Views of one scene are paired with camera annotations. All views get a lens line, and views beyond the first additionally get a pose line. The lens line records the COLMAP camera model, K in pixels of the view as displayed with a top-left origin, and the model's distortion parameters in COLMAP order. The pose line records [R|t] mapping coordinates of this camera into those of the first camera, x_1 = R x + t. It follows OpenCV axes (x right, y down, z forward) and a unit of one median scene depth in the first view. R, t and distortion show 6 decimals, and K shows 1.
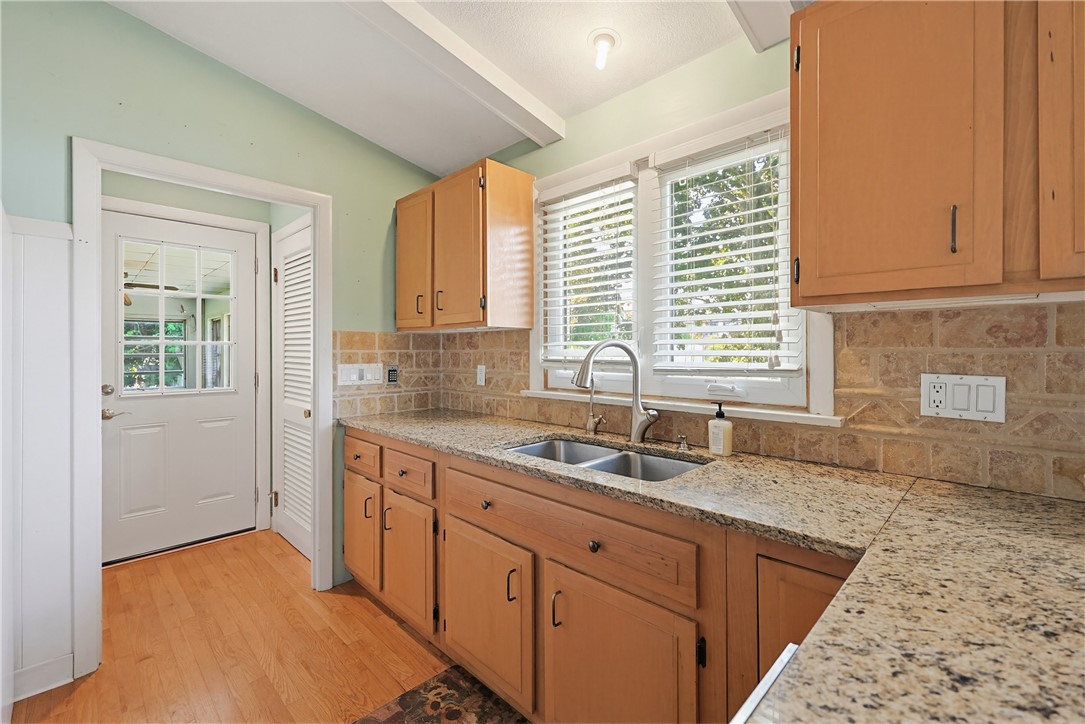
lens RADIAL K [[467.6, 0, 540.6], [0, 467.6, 350.1], [0, 0, 1]] dist [0.001063, 0.000307]
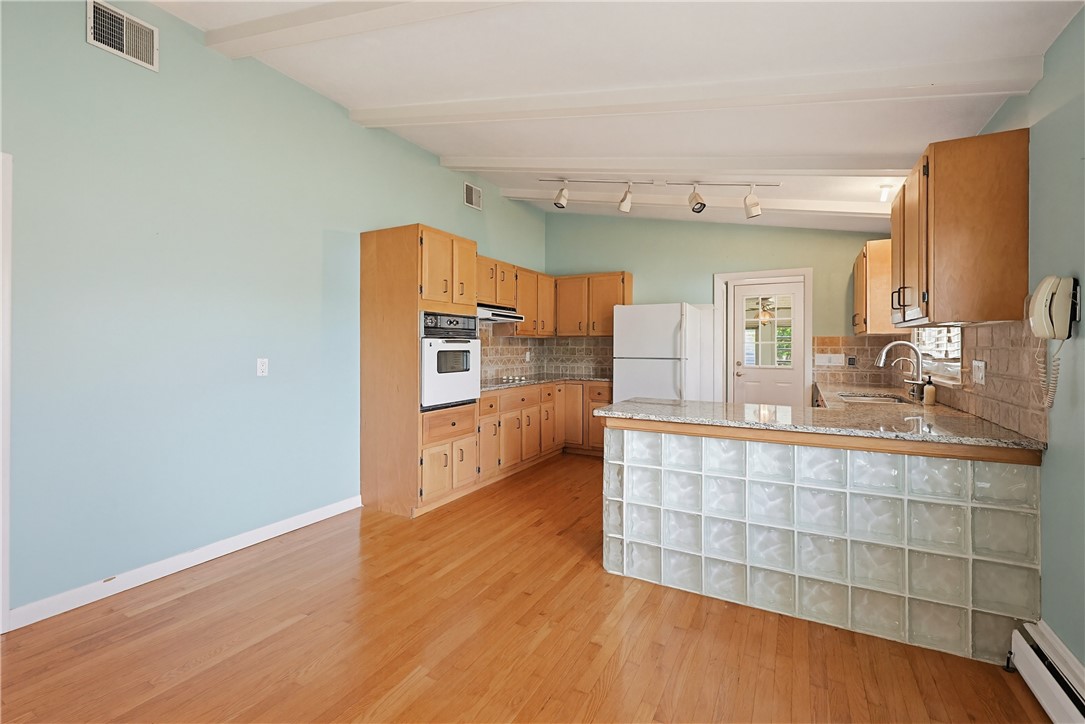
lens RADIAL K [[467.6, 0, 540.6], [0, 467.6, 350.1], [0, 0, 1]] dist [0.001063, 0.000307]
pose [[0.274313, 0.009989, -0.961589, 1.264801], [-0.001761, 0.999950, 0.009885, -0.002945], [0.961639, -0.001019, 0.274317, -0.707772]]
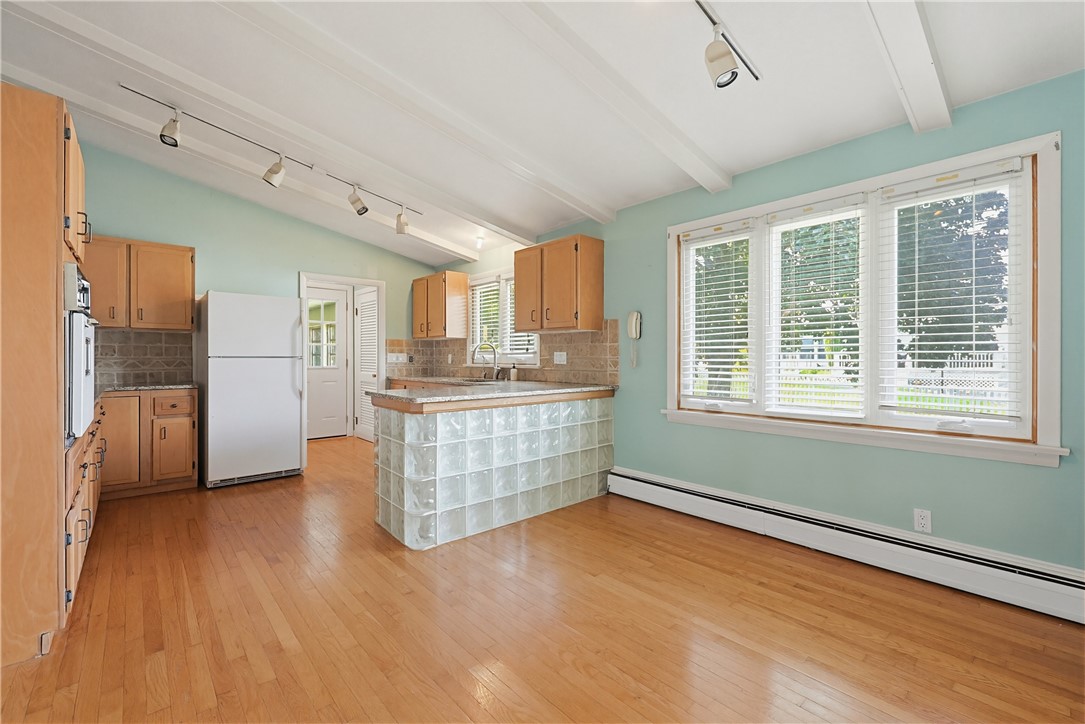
lens RADIAL K [[469.1, 0, 546.0], [0, 469.1, 360.9], [0, 0, 1]] dist [-0.000662, 0.000004]
pose [[0.998167, 0.003778, -0.060405, 0.566438], [-0.003315, 0.999964, 0.007768, 0.053689], [0.060432, -0.007554, 0.998144, -1.466941]]
